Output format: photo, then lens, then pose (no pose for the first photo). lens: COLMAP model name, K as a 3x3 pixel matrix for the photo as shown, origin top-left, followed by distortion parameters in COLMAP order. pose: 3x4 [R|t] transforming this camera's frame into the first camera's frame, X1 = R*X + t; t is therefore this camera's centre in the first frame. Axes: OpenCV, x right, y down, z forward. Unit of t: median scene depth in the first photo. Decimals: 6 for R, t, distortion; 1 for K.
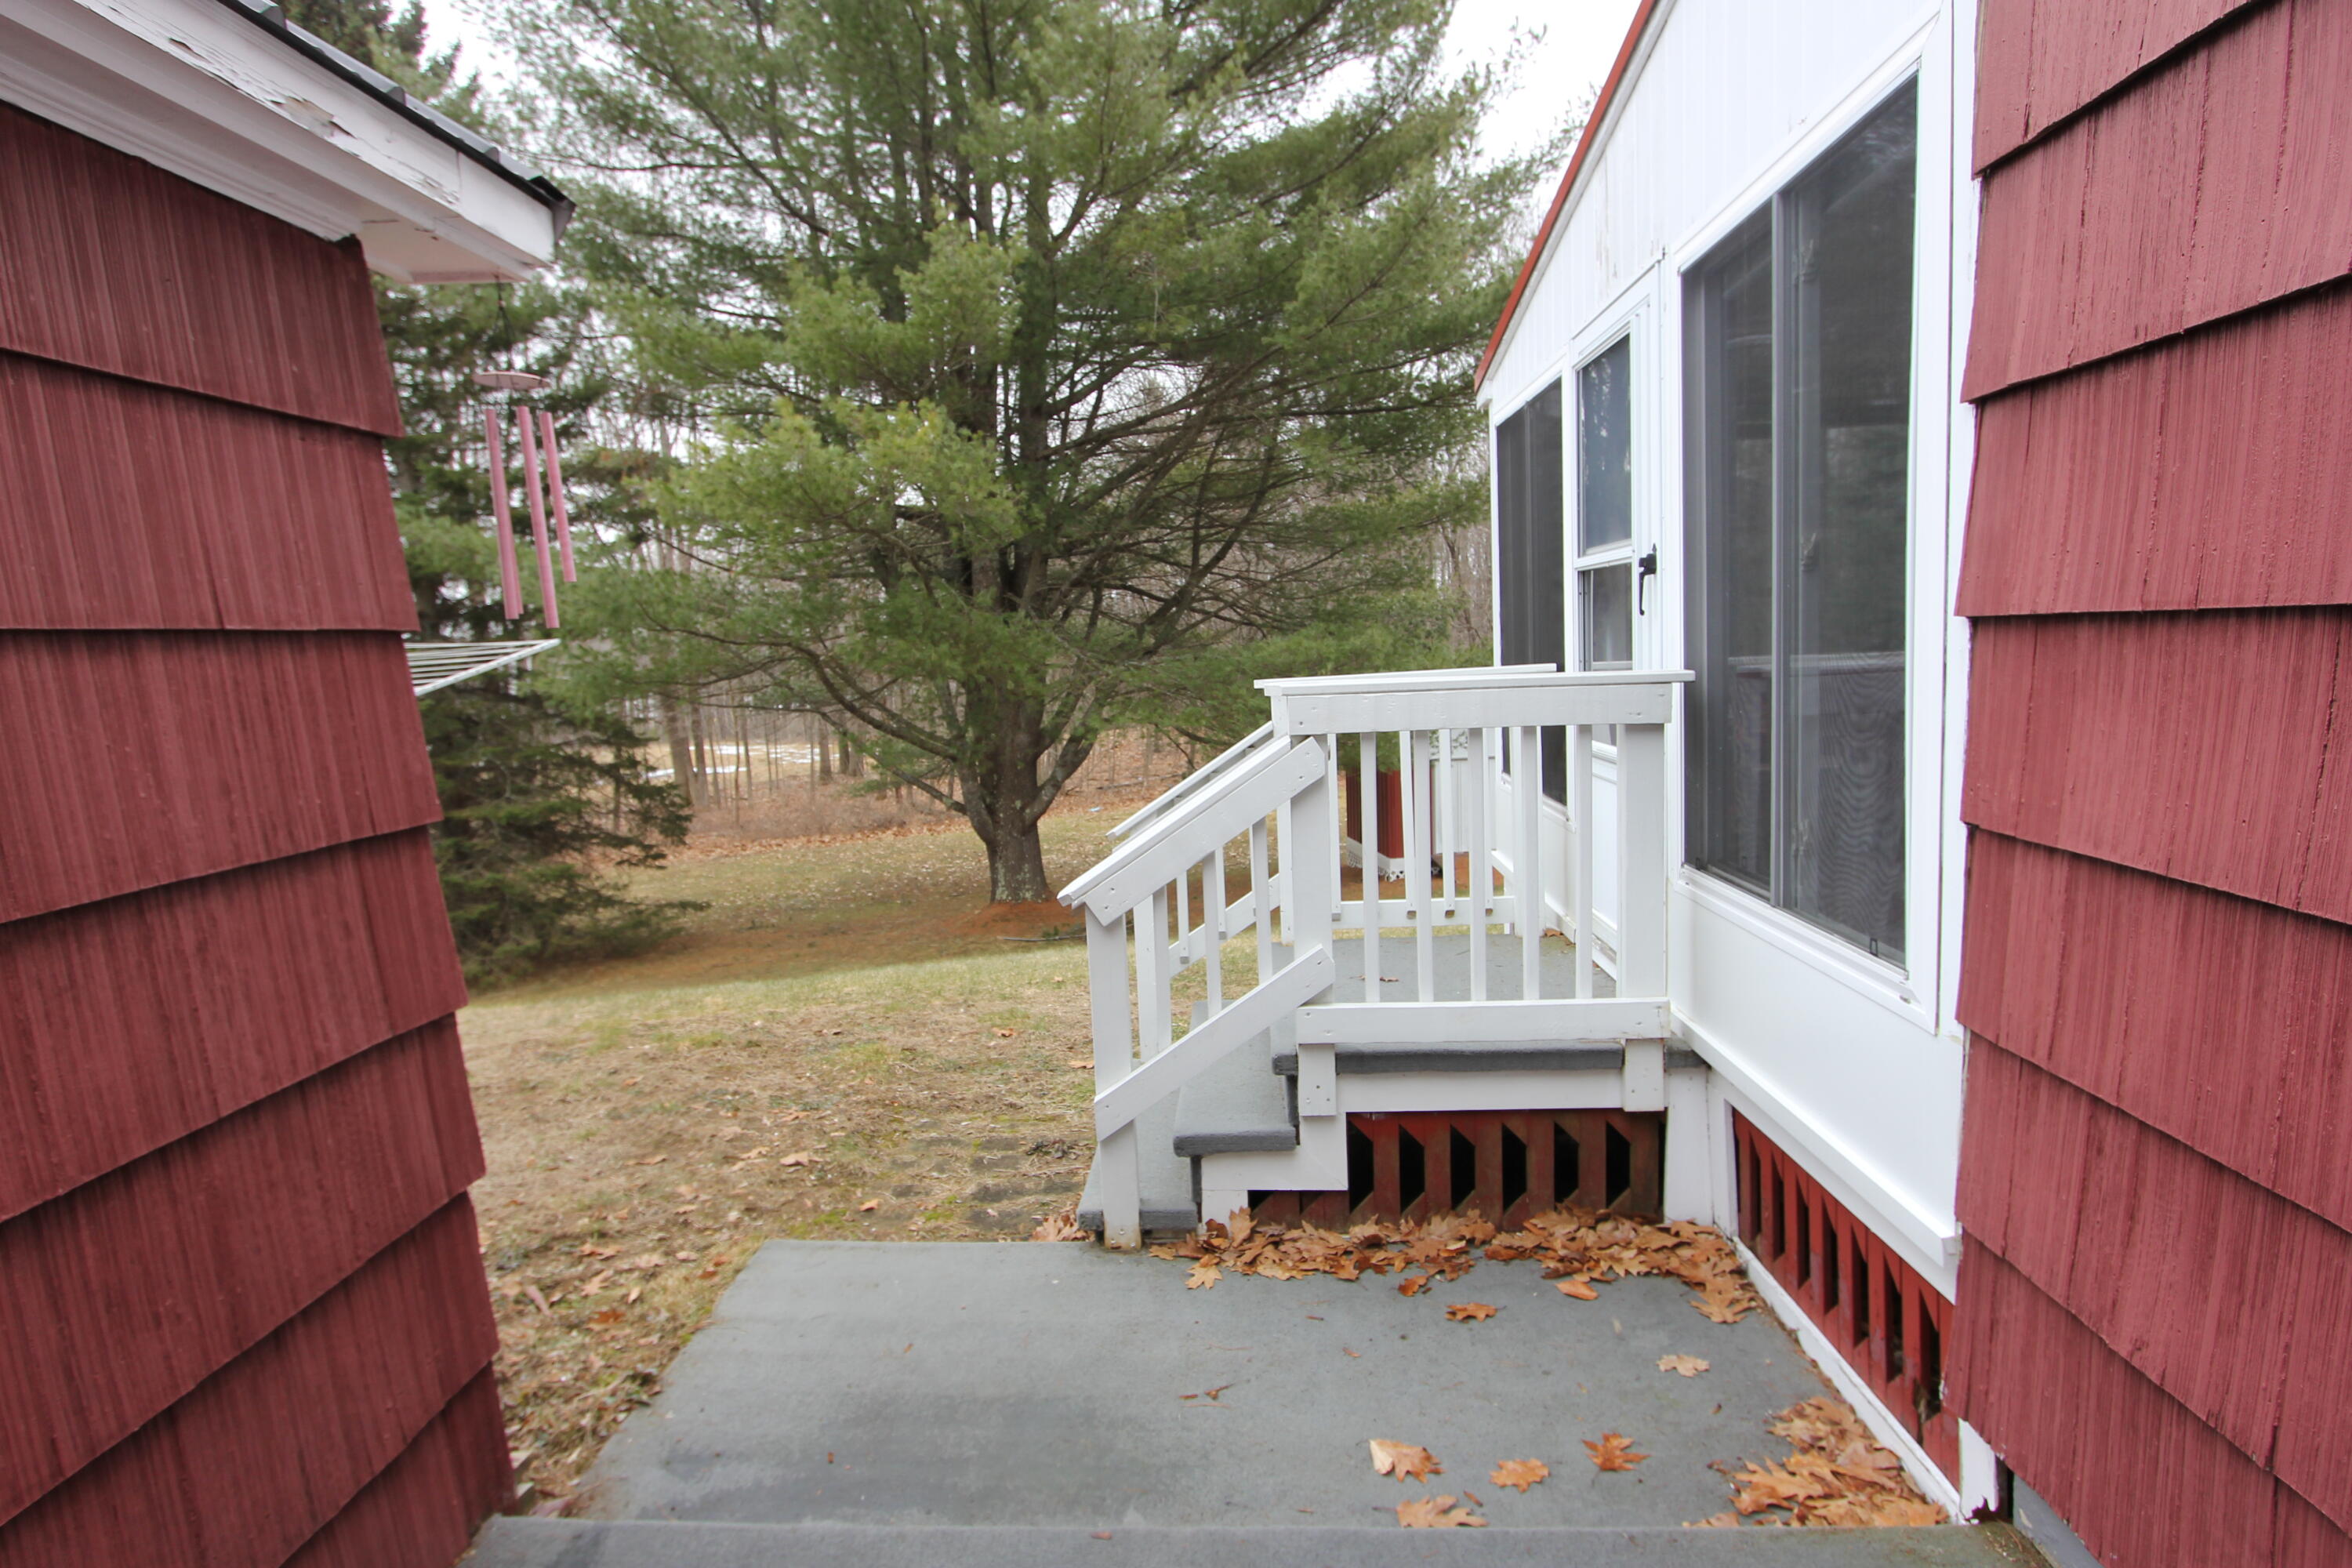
lens RADIAL K [[1339.5, 0, 1164.9], [0, 1339.5, 784.9], [0, 0, 1]] dist [-0.002191, 0.000039]
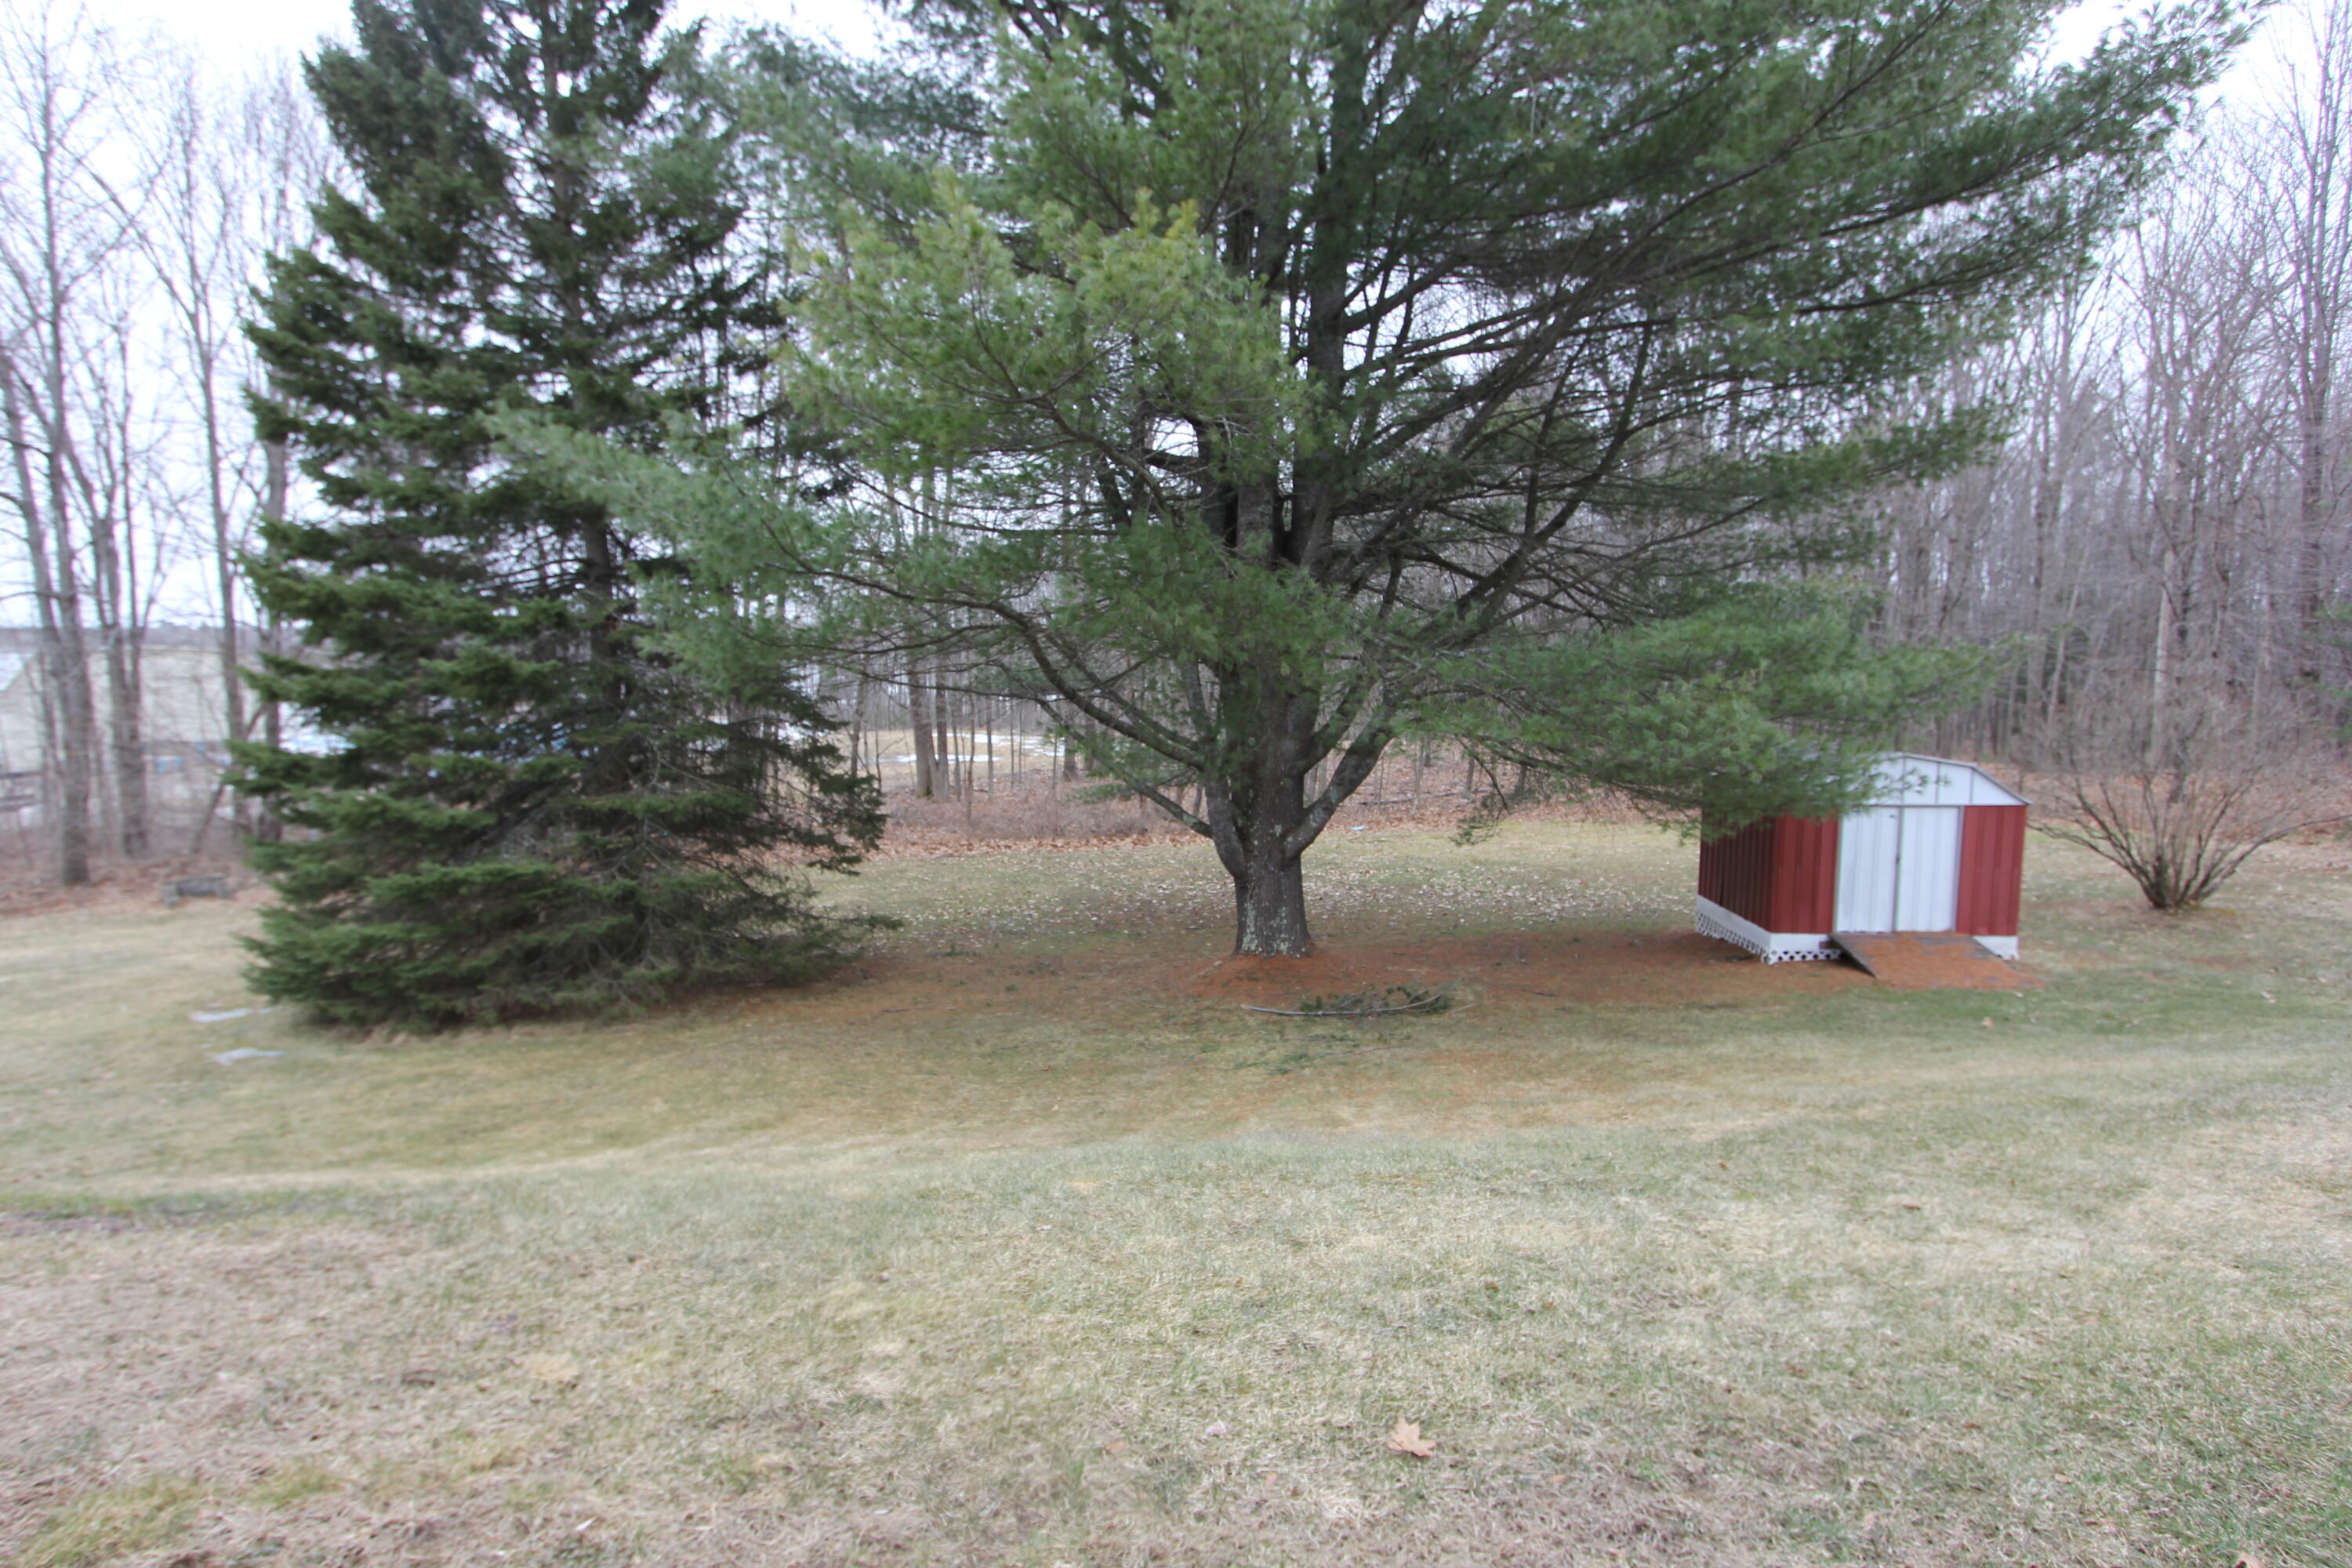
lens RADIAL K [[1339.5, 0, 1164.9], [0, 1339.5, 784.9], [0, 0, 1]] dist [-0.002191, 0.000039]
pose [[0.980774, 0.059648, -0.185809, -0.029644], [-0.060267, 0.998180, 0.002318, -0.009045], [0.185609, 0.008925, 0.982583, 0.213737]]
